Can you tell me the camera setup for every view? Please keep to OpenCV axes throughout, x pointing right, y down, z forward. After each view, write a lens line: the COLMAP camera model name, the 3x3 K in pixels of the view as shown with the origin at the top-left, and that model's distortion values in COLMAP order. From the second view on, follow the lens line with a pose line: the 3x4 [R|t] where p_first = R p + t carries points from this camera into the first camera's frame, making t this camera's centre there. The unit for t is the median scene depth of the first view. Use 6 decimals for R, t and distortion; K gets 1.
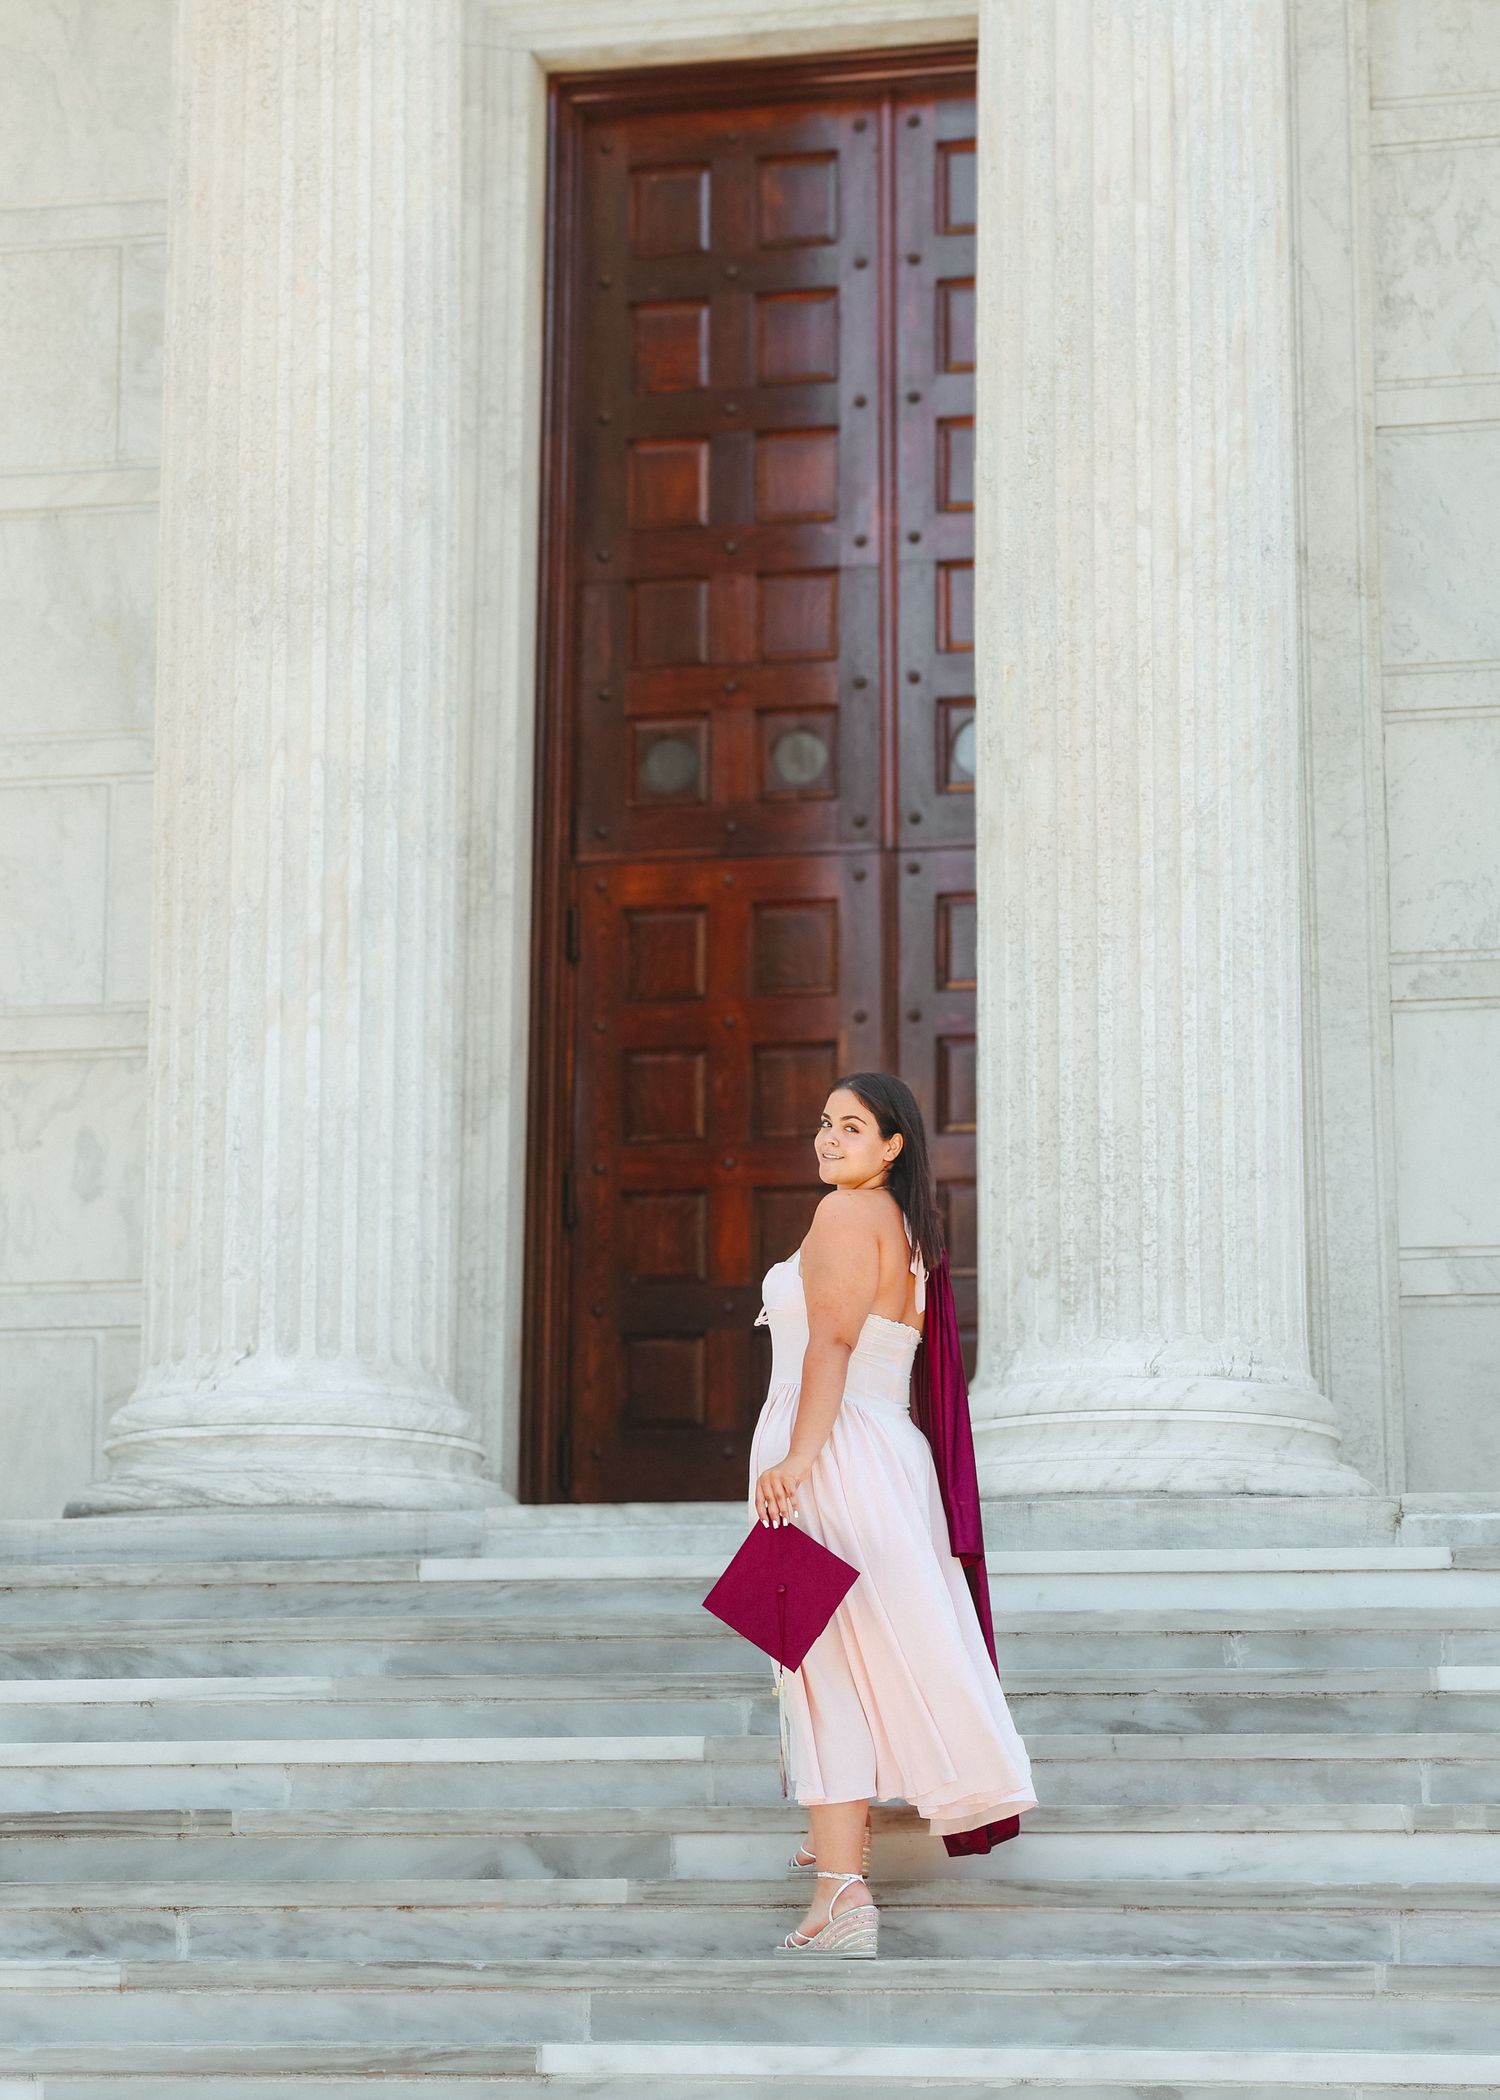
lens RADIAL K [[6225.5, 0, 750.0], [0, 6225.5, 1050.0], [0, 0, 1]] dist [0.245542, -0.883867]
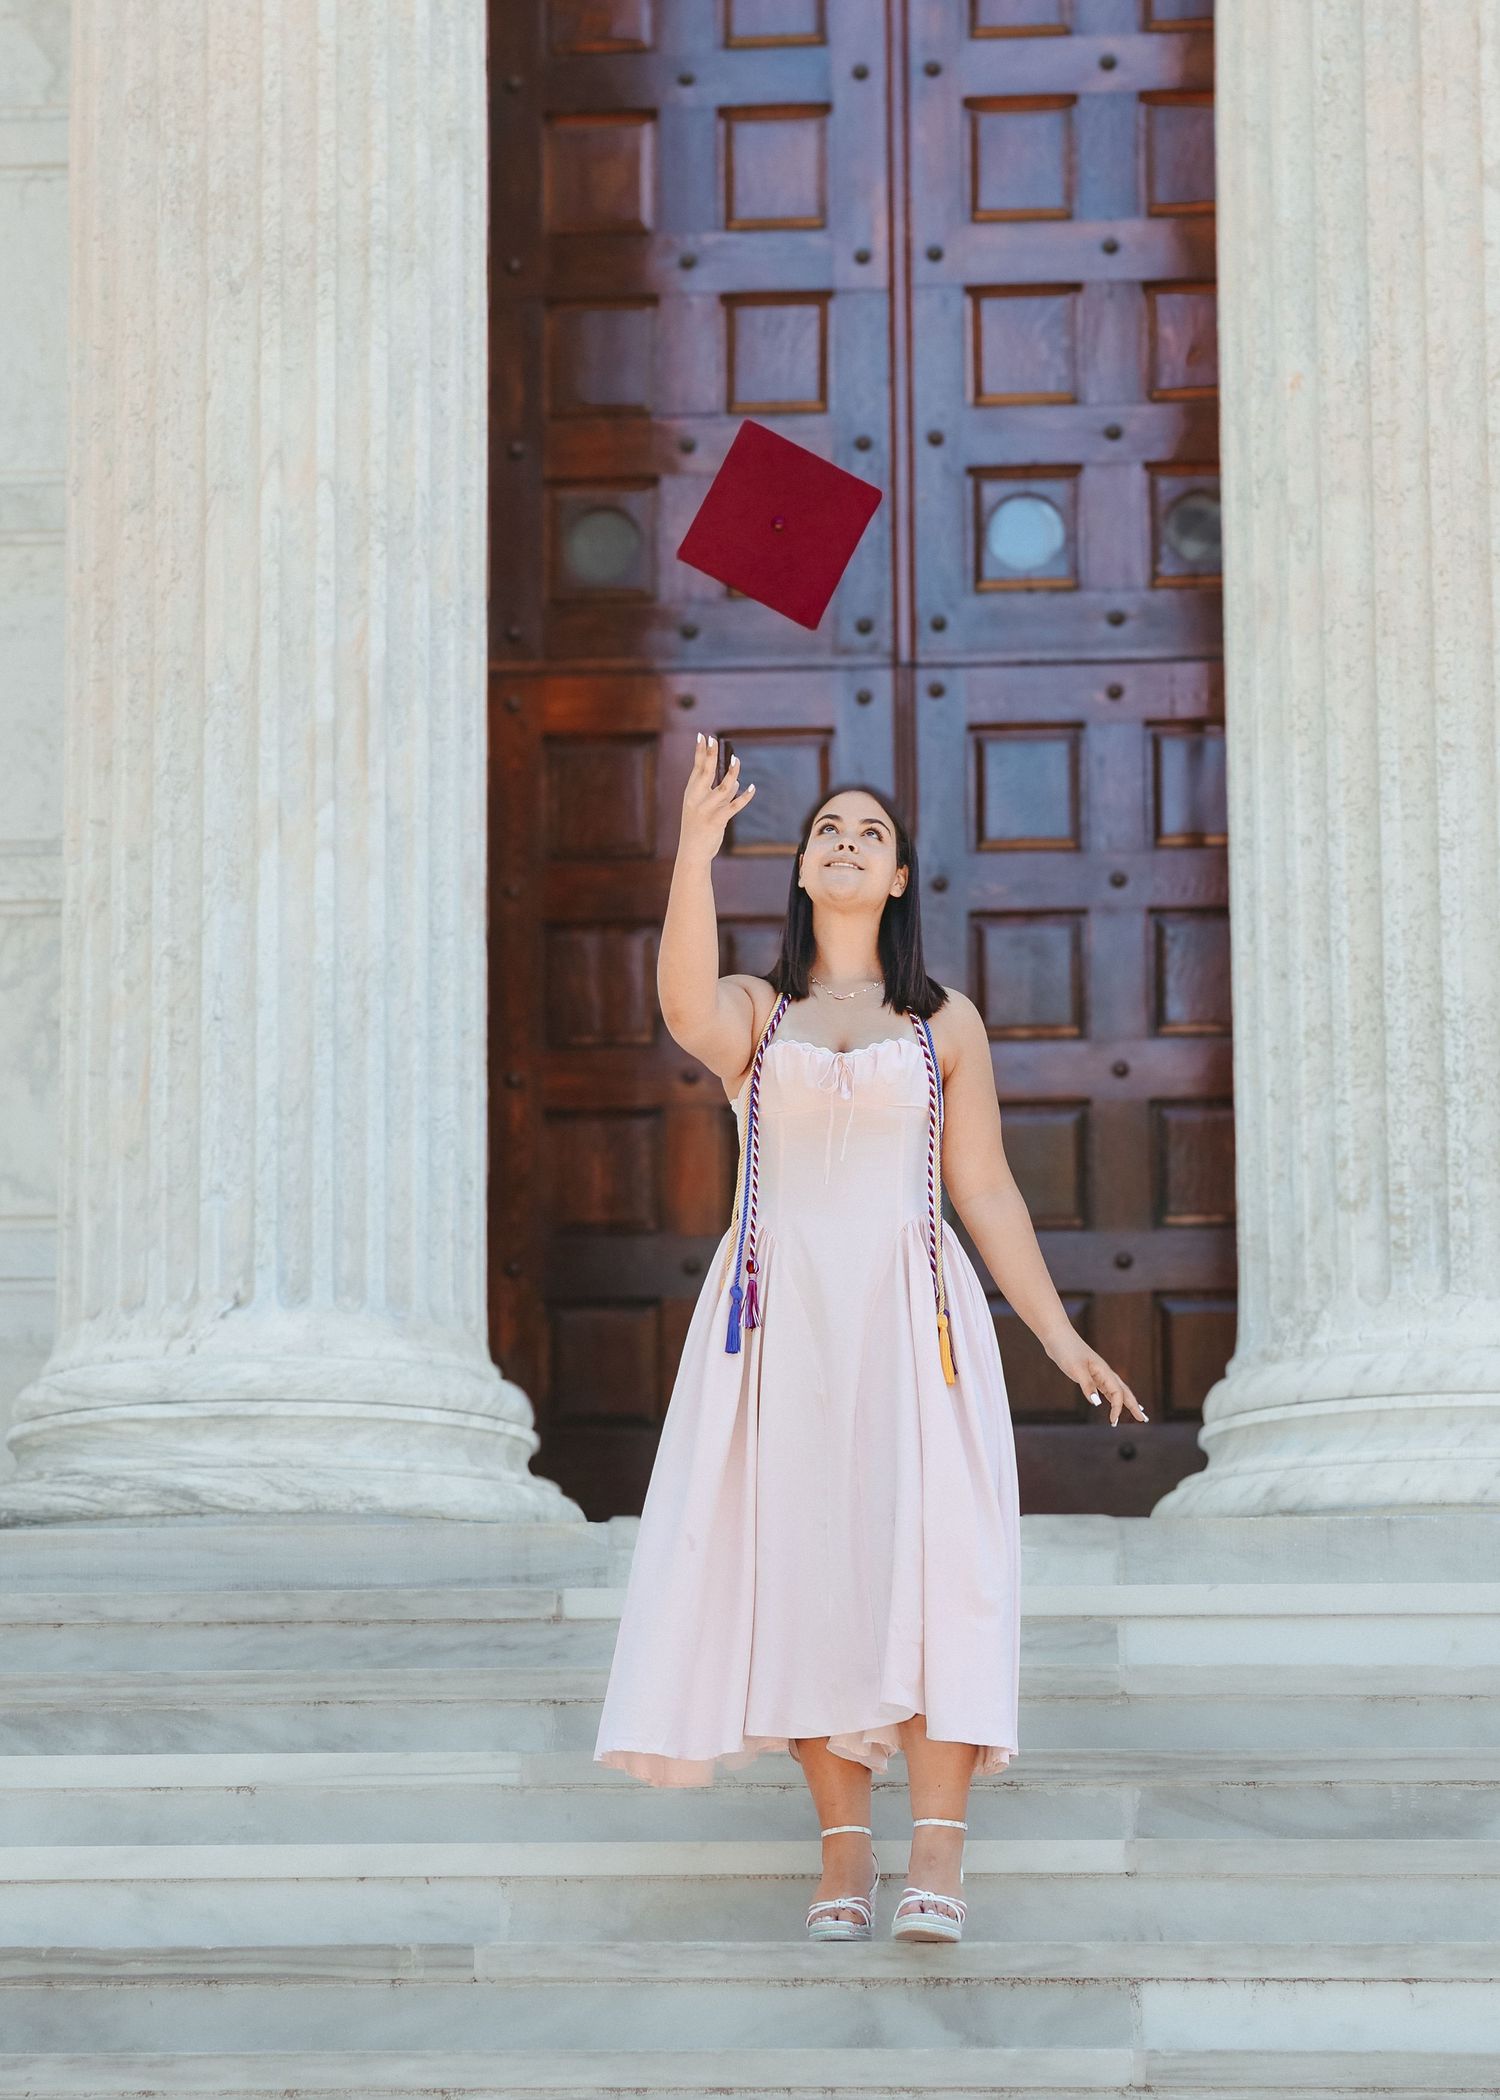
lens RADIAL K [[6818.0, 0, 745.3], [0, 6818.0, 1107.6], [0, 0, 1]] dist [0.254722, -1.285683]
pose [[0.988012, 0.017623, 0.153369, -0.144239], [-0.018251, 0.999830, 0.002689, 0.023132], [-0.153296, -0.005456, 0.988165, 0.216593]]
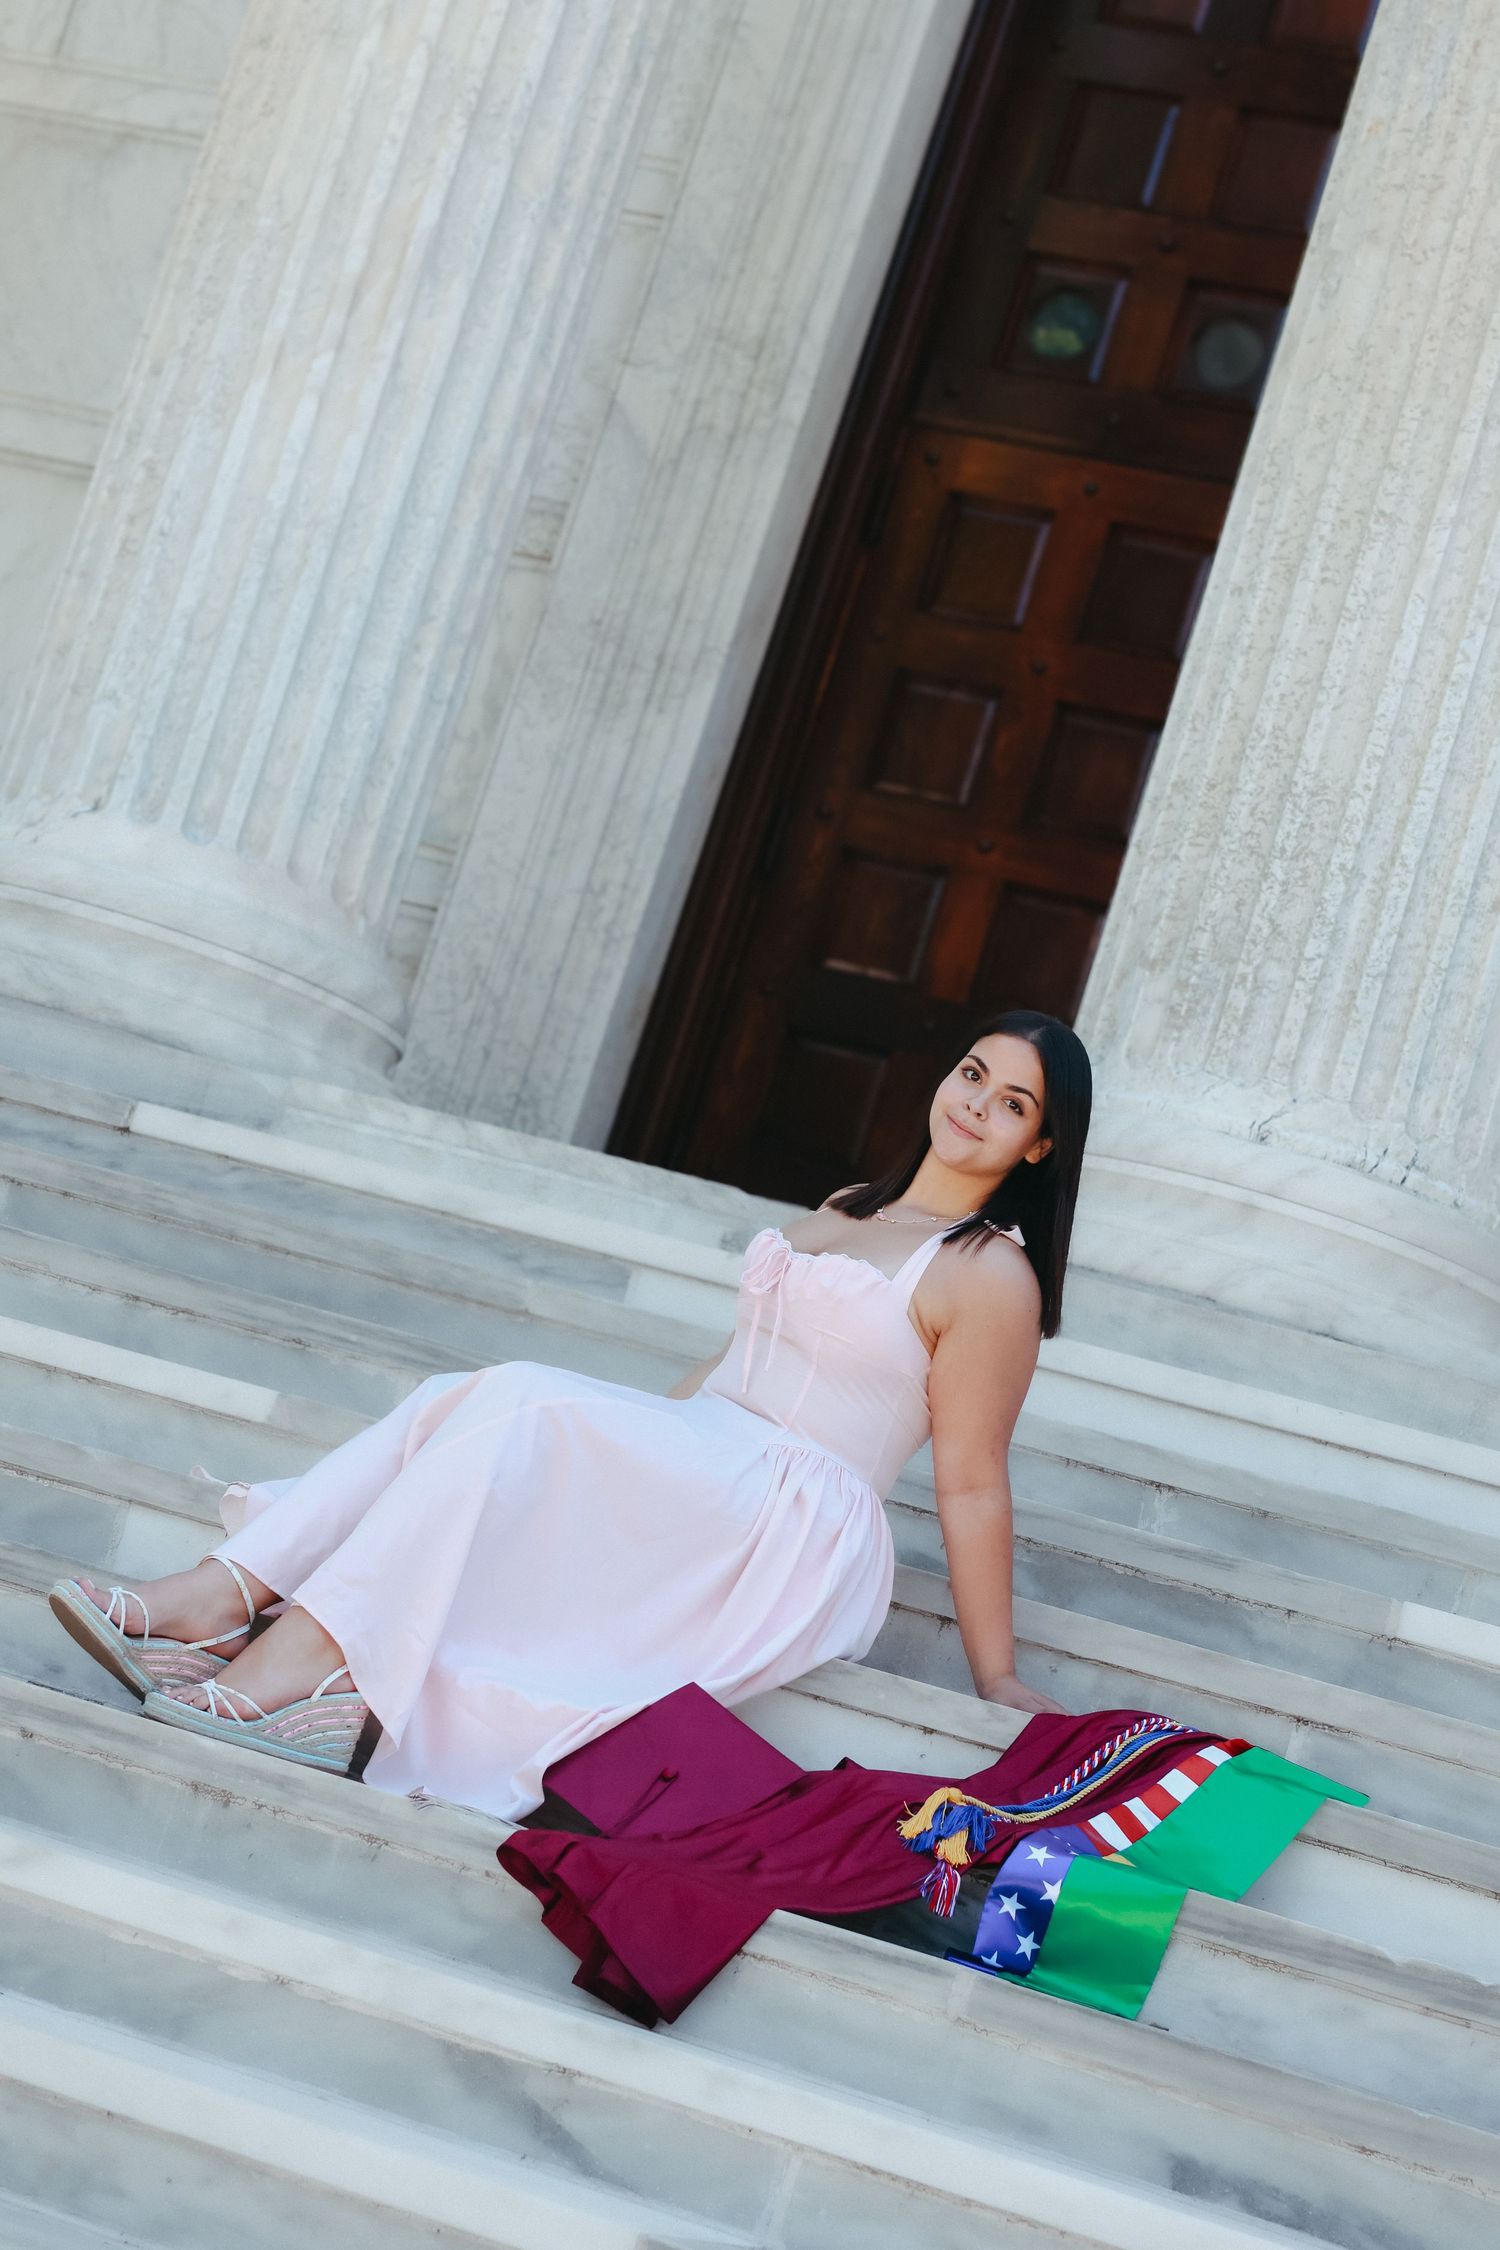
lens RADIAL K [[5773.3, 0, 749.9], [0, 5773.3, 1219.2], [0, 0, 1]] dist [0.040086, -0.360188]
pose [[0.949456, 0.264869, -0.168456, 0.116443], [-0.261675, 0.964272, 0.041297, 0.047368], [0.173376, 0.004871, 0.984844, 0.359527]]
